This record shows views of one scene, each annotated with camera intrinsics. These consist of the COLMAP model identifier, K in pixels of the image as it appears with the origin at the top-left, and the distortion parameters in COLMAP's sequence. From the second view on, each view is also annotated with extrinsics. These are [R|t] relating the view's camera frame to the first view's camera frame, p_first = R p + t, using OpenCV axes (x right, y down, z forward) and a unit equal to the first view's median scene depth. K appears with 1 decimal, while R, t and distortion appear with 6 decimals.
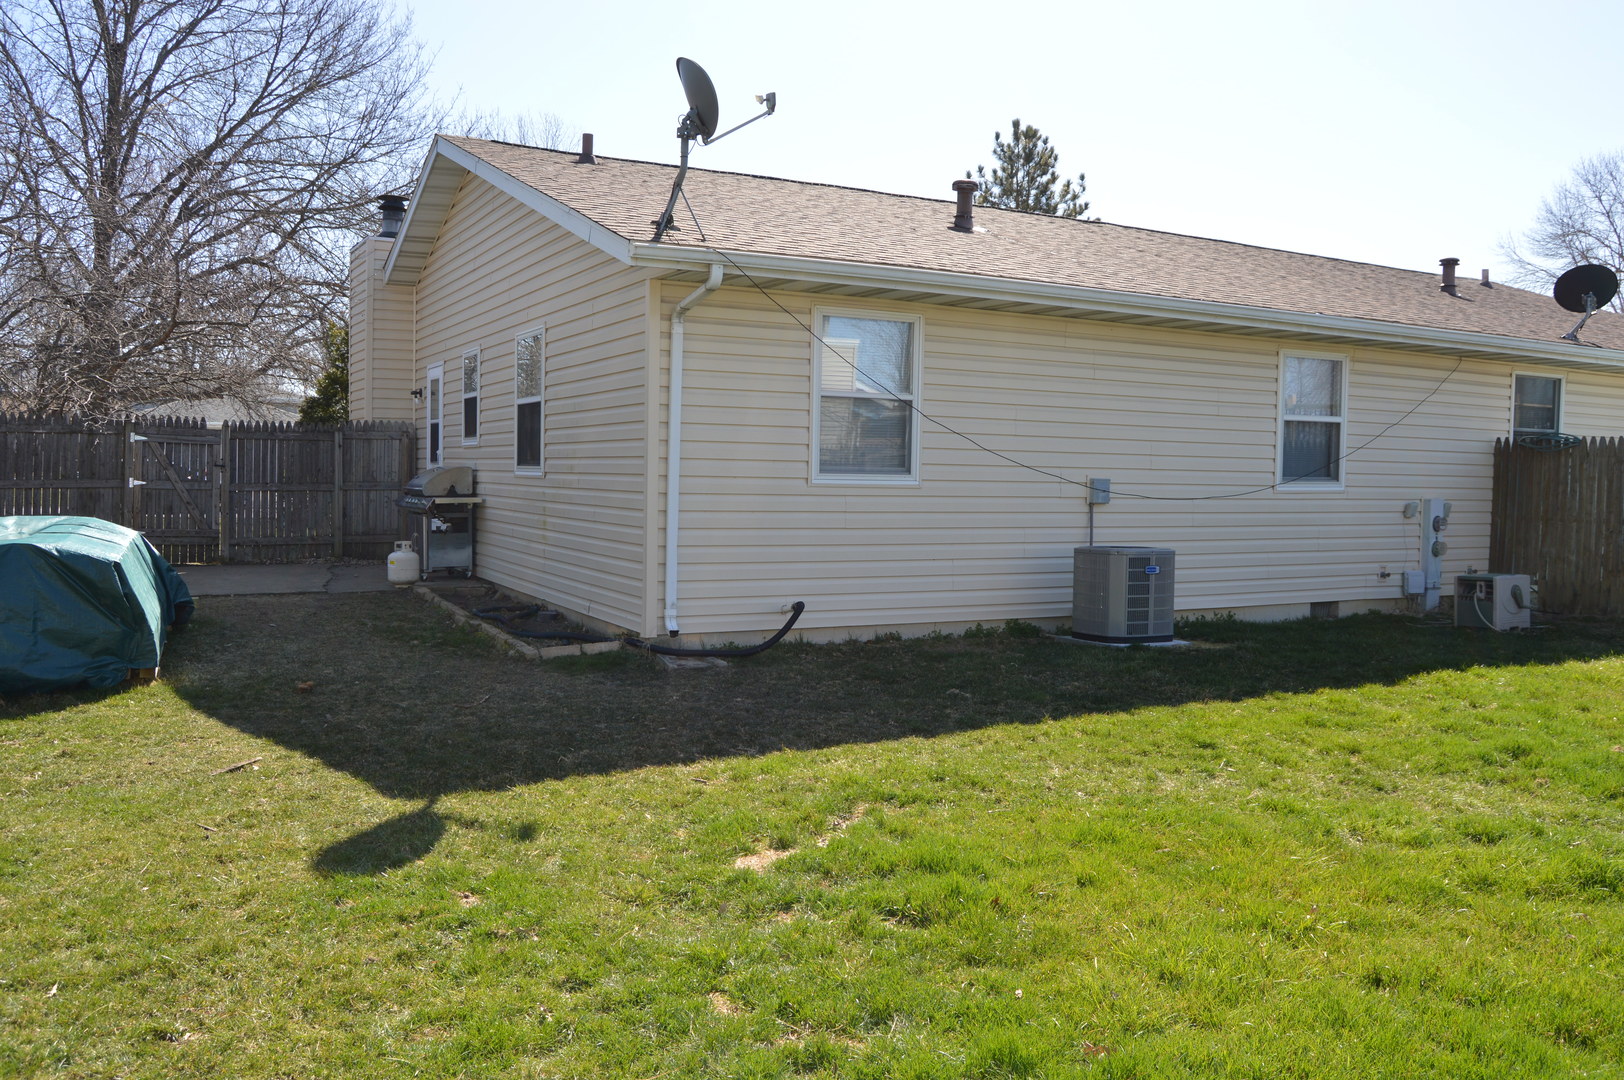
lens RADIAL K [[1289.9, 0, 811.3], [0, 1289.9, 538.9], [0, 0, 1]] dist [-0.093876, 0.037407]
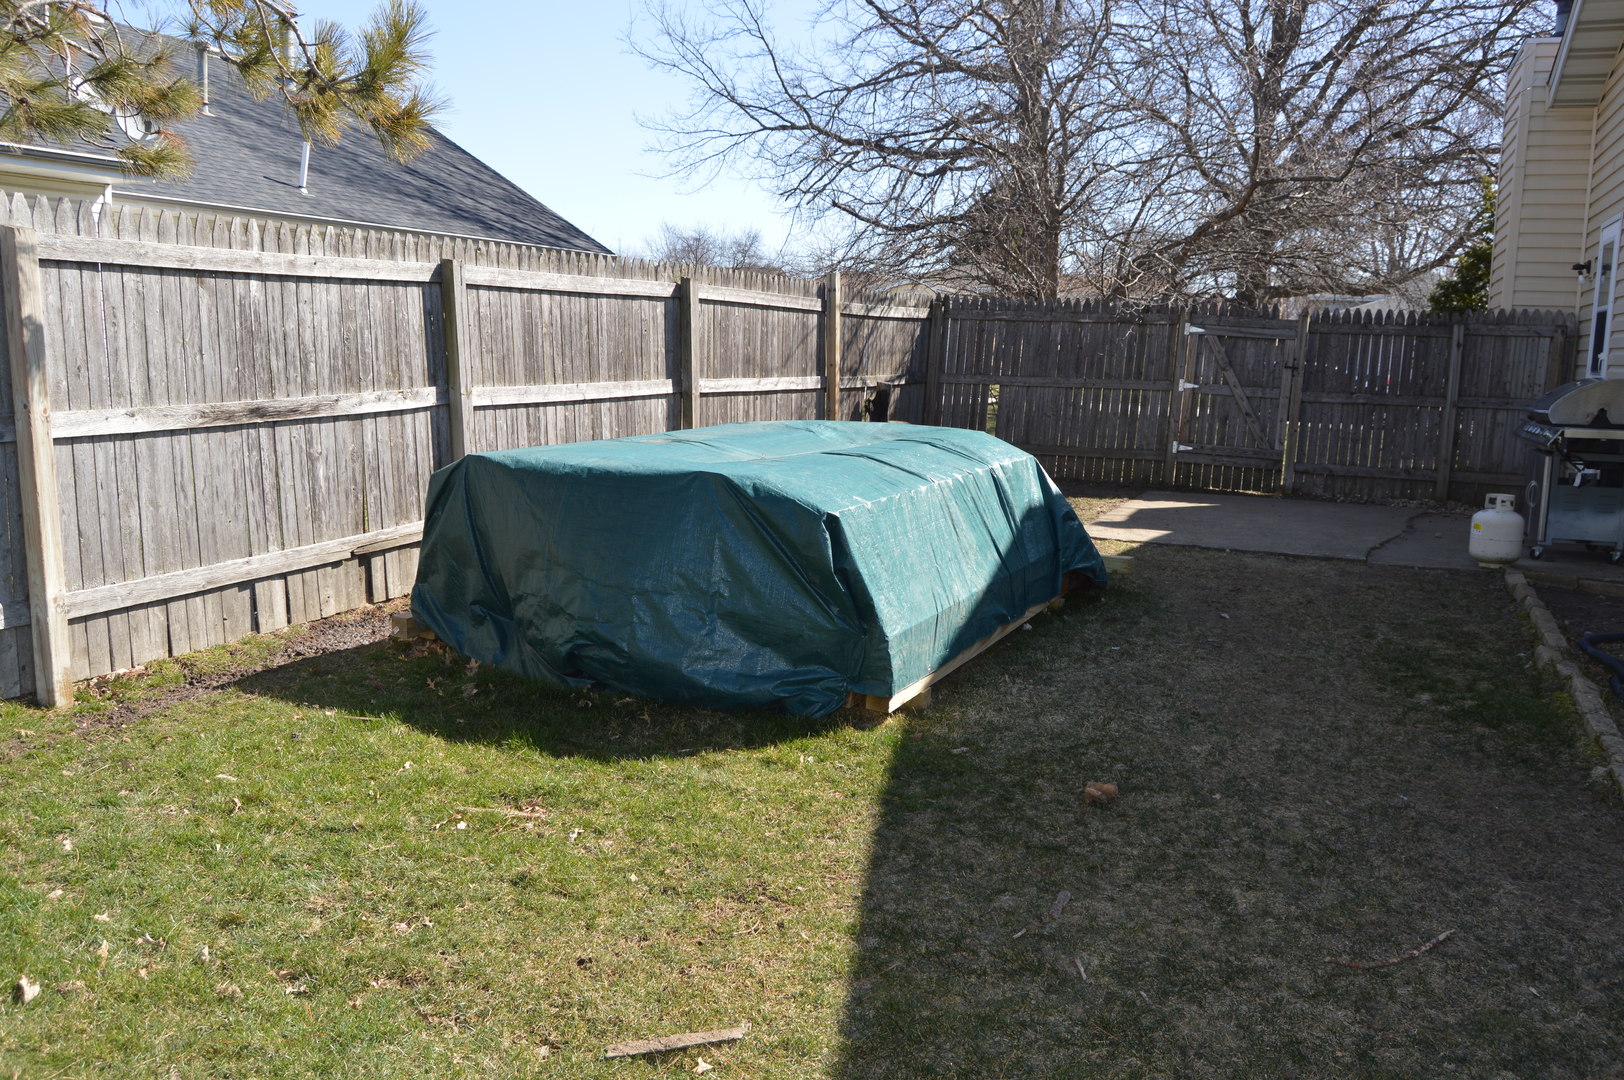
lens RADIAL K [[1289.9, 0, 812.8], [0, 1289.9, 535.6], [0, 0, 1]] dist [-0.093876, 0.037407]
pose [[0.623150, 0.116828, -0.773327, -0.041361], [-0.062891, 0.993064, 0.099346, -0.015101], [0.779570, -0.013272, 0.626175, 0.290055]]
